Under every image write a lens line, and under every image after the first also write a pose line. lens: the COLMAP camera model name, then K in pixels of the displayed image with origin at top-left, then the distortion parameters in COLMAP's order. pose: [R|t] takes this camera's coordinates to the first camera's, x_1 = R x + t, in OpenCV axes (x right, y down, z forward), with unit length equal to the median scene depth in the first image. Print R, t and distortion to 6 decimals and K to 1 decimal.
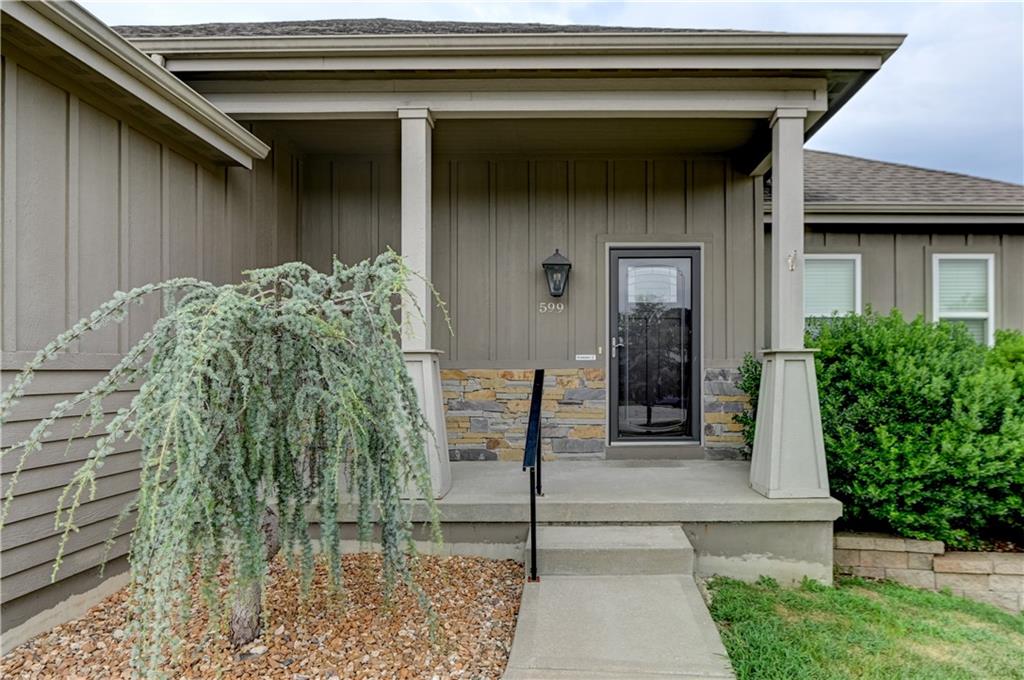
lens RADIAL K [[640.5, 0, 570.1], [0, 640.5, 358.1], [0, 0, 1]] dist [-0.005756, -0.001504]
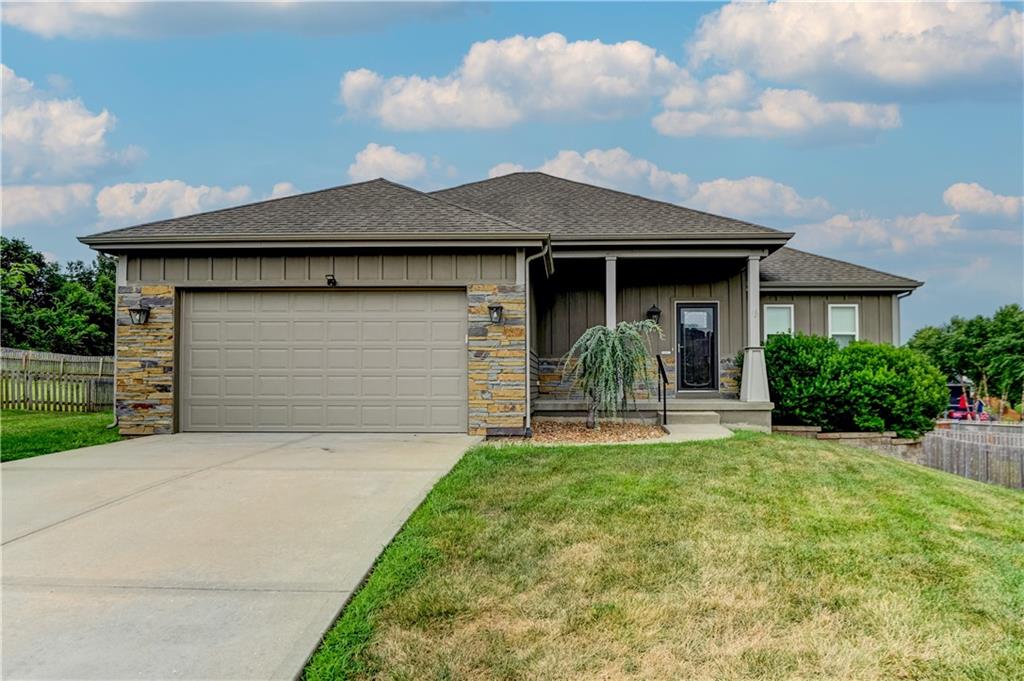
lens RADIAL K [[634.2, 0, 548.5], [0, 634.2, 361.1], [0, 0, 1]] dist [0.001005, 0.002021]
pose [[0.999689, -0.000020, -0.024953, -0.393391], [-0.000486, 0.999794, -0.020289, 0.087020], [0.024948, 0.020295, 0.999483, -1.446822]]
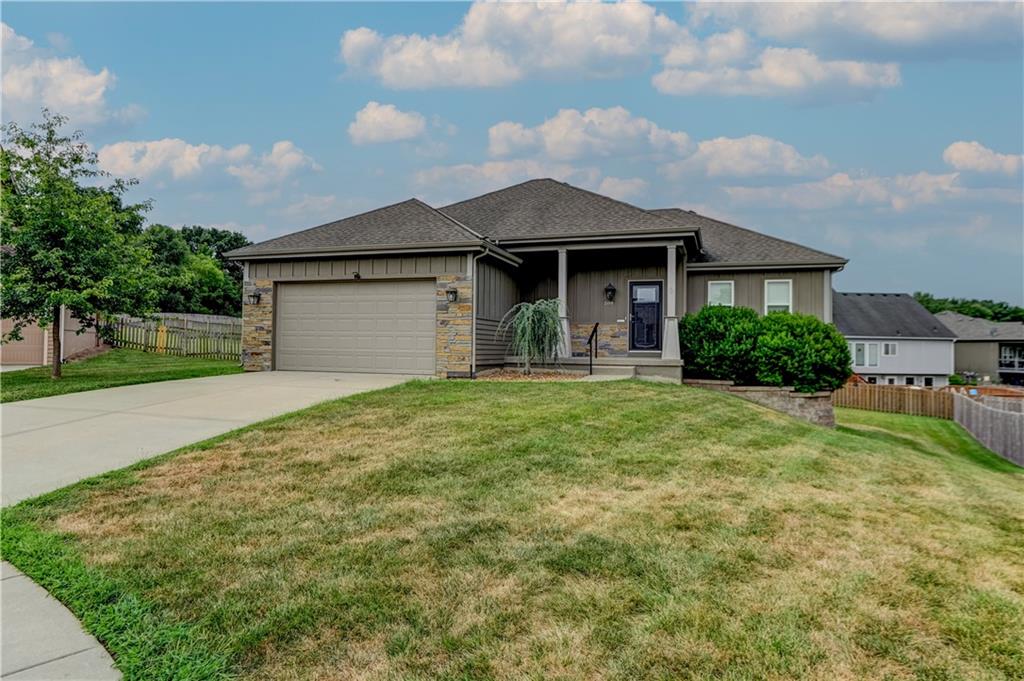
lens RADIAL K [[621.6, 0, 511.7], [0, 621.6, 314.3], [0, 0, 1]] dist [-0.002136, -0.002140]
pose [[0.950056, -0.003493, -0.312059, 0.506083], [-0.009117, 0.999200, -0.038941, 0.096899], [0.311945, 0.039842, 0.949264, -2.104529]]
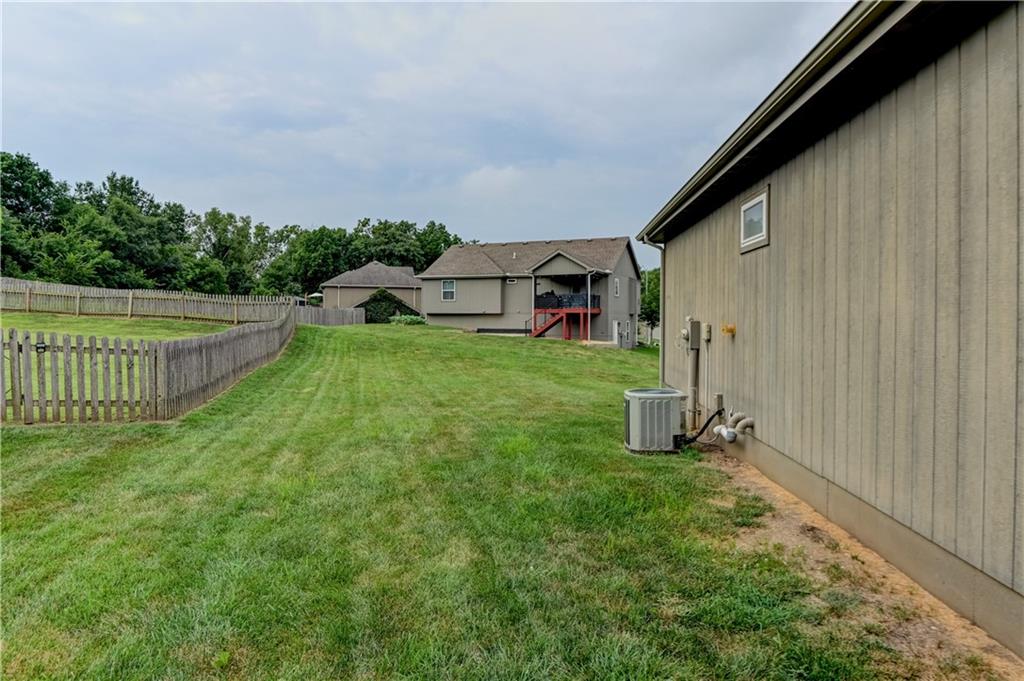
lens RADIAL K [[621.6, 0, 511.7], [0, 621.6, 314.3], [0, 0, 1]] dist [-0.002136, -0.002140]
pose [[0.998184, 0.006162, -0.059924, -2.100764], [-0.005291, 0.999878, 0.014690, 0.004920], [0.060008, -0.014346, 0.998095, 0.585659]]
